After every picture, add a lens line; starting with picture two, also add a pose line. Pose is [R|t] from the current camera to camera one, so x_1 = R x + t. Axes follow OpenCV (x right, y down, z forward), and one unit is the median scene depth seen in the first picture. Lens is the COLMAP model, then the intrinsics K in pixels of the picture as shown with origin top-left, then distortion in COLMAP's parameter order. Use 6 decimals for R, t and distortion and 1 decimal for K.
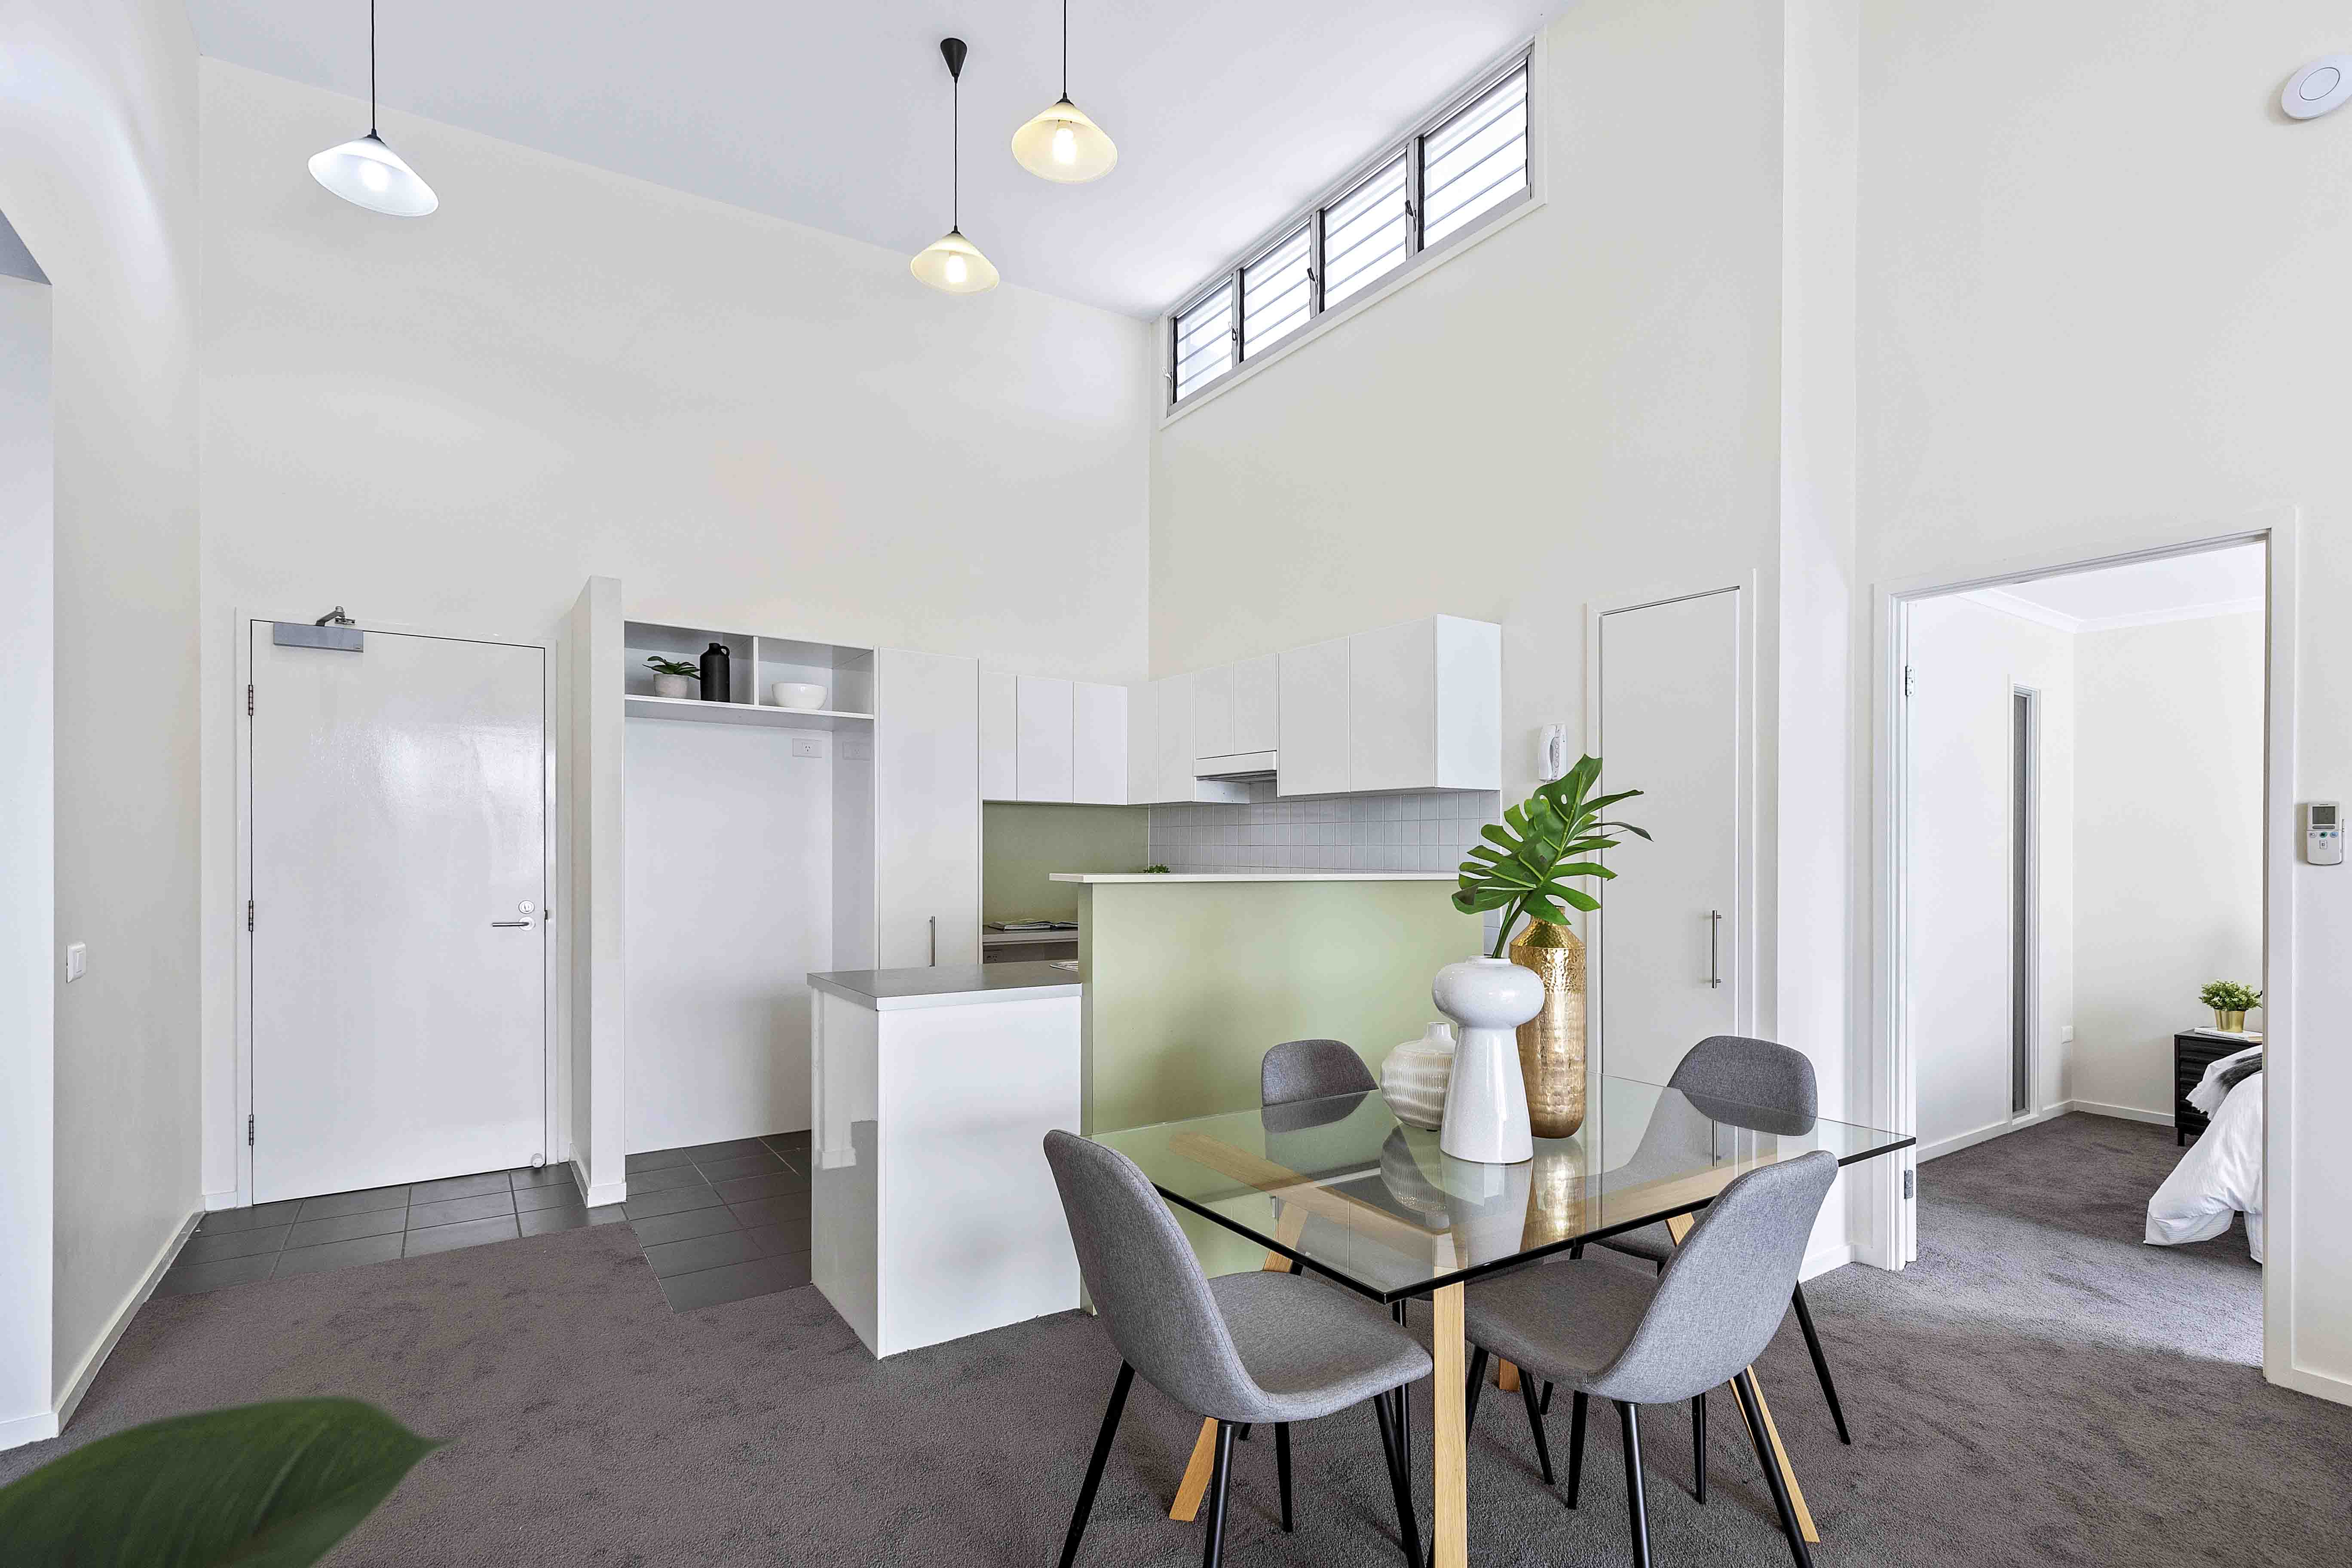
lens RADIAL K [[1096.0, 0, 1175.0], [0, 1096.0, 852.8], [0, 0, 1]] dist [0.002974, 0.000614]
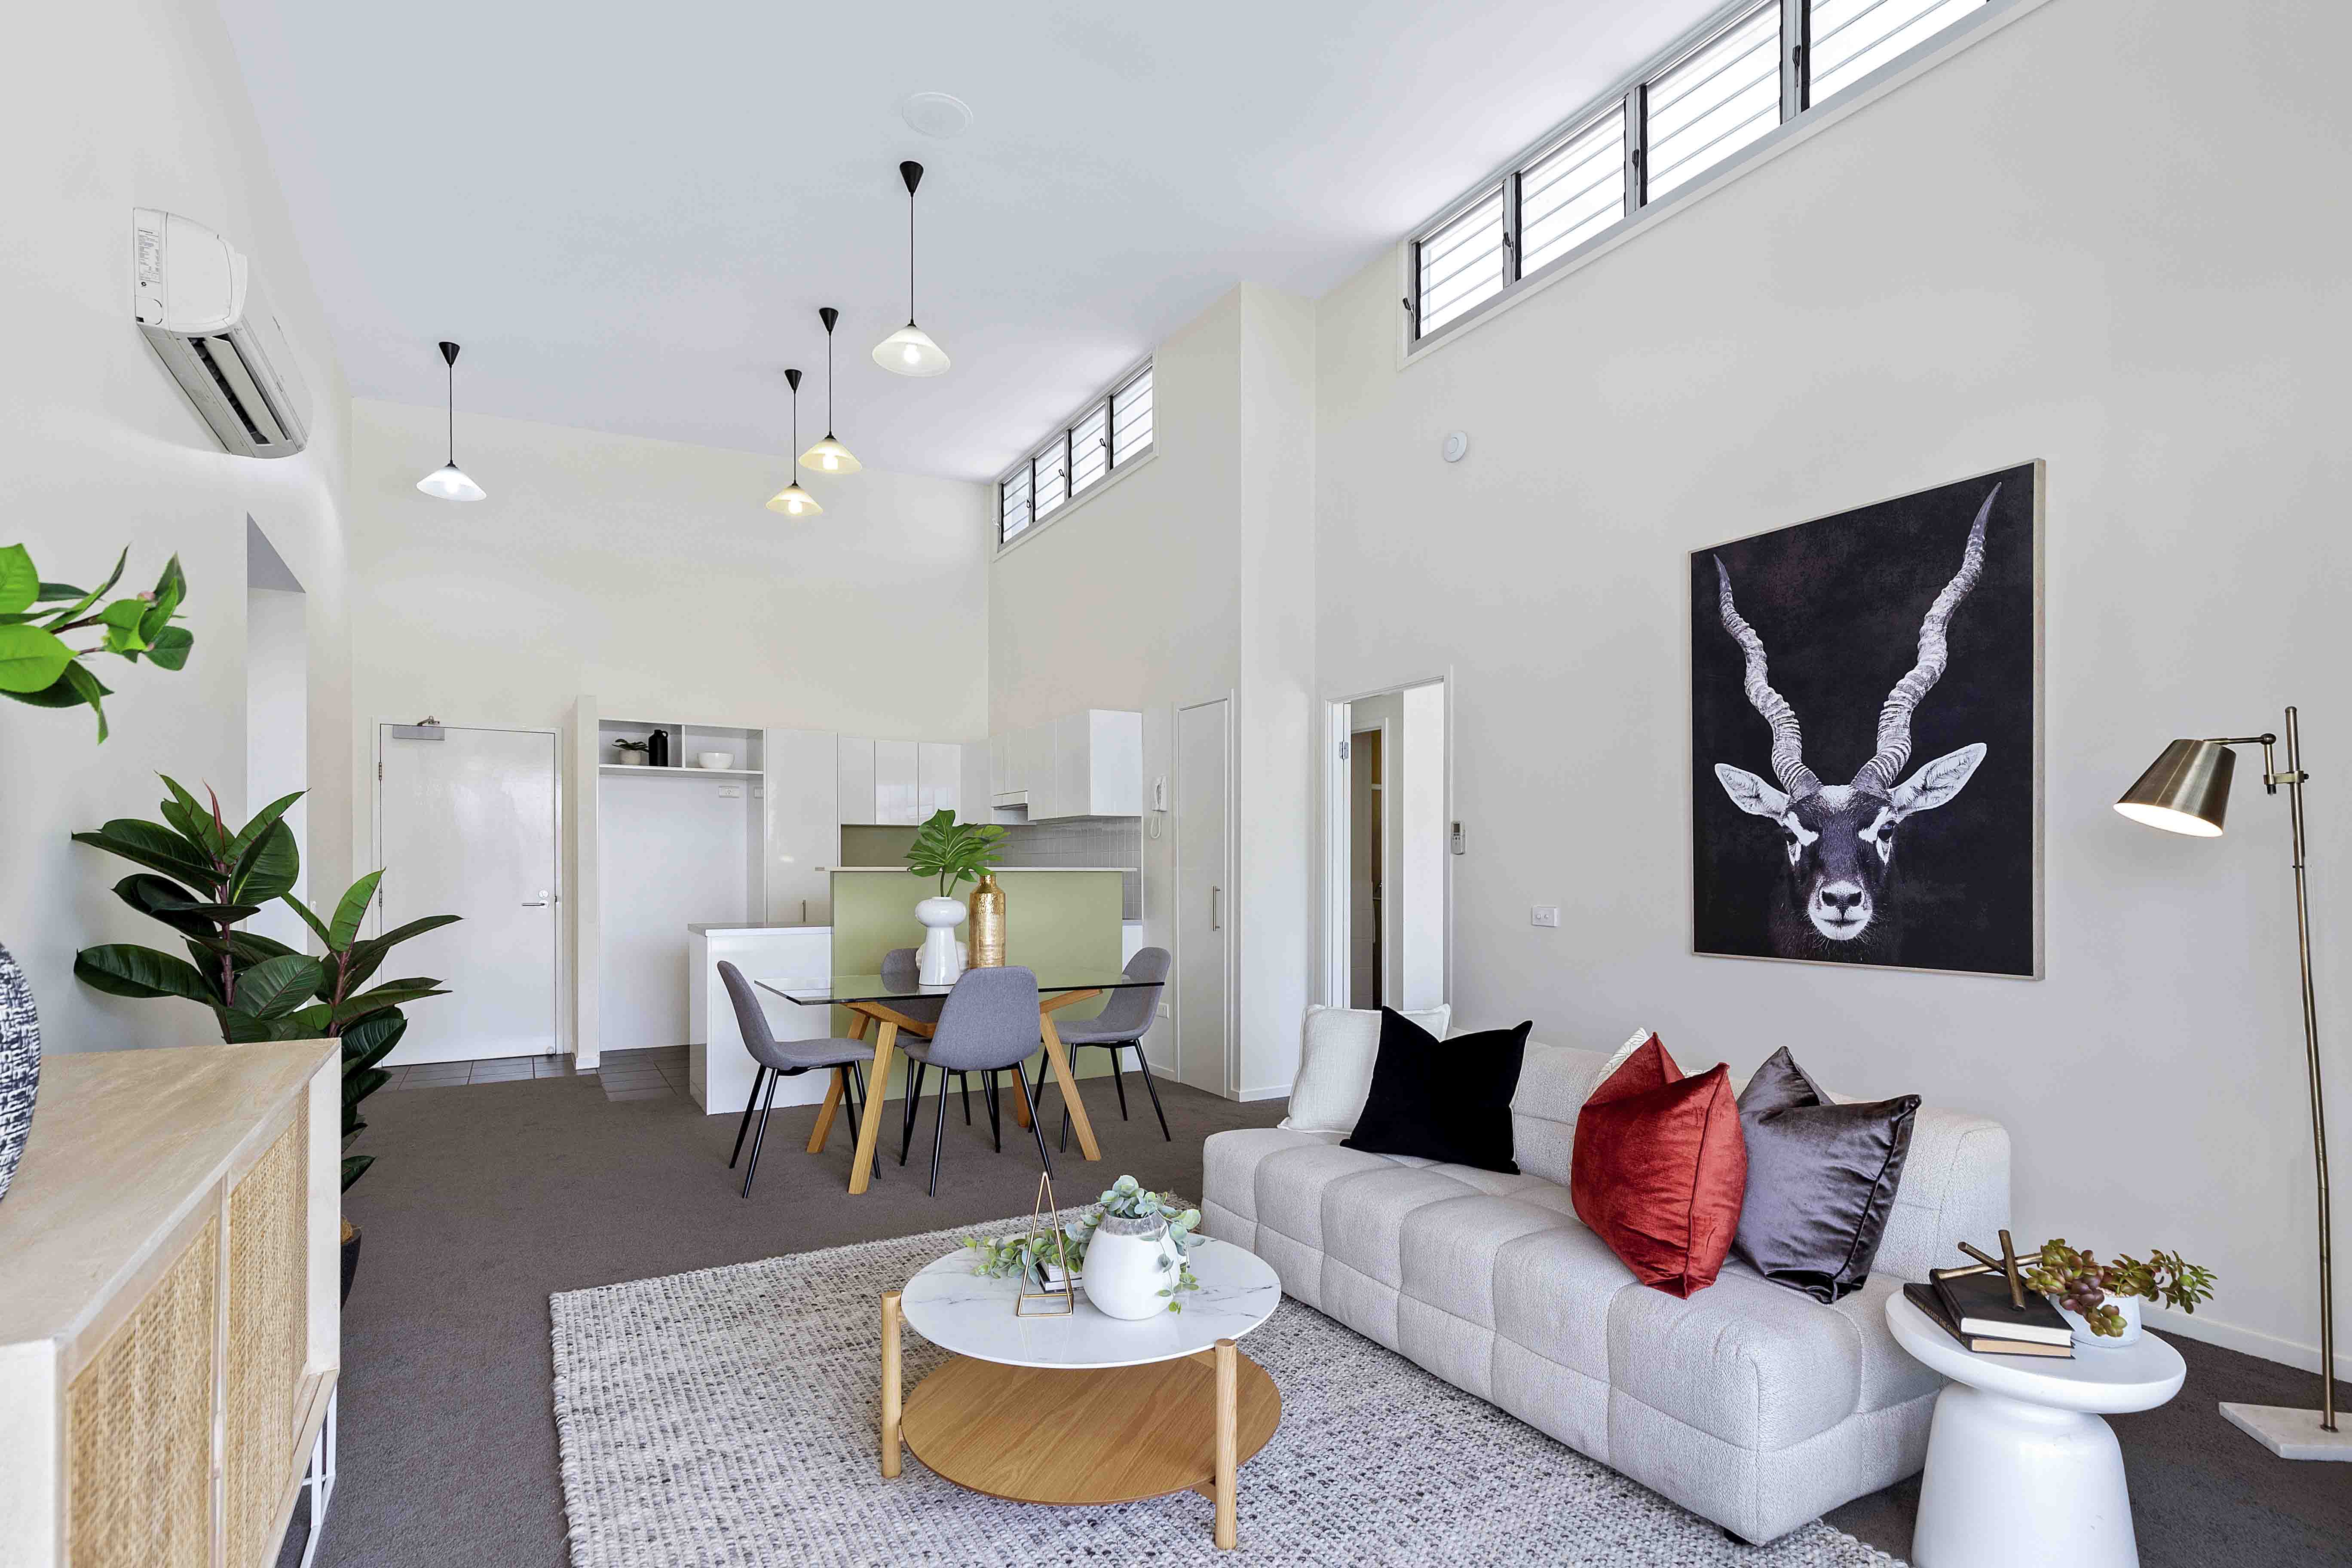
lens RADIAL K [[1118.7, 0, 1222.6], [0, 1118.7, 863.4], [0, 0, 1]] dist [-0.002971, -0.000627]
pose [[0.999703, -0.008905, -0.022700, 0.450506], [0.008728, 0.999931, -0.007910, 0.025754], [0.022769, 0.007709, 0.999711, -0.628048]]
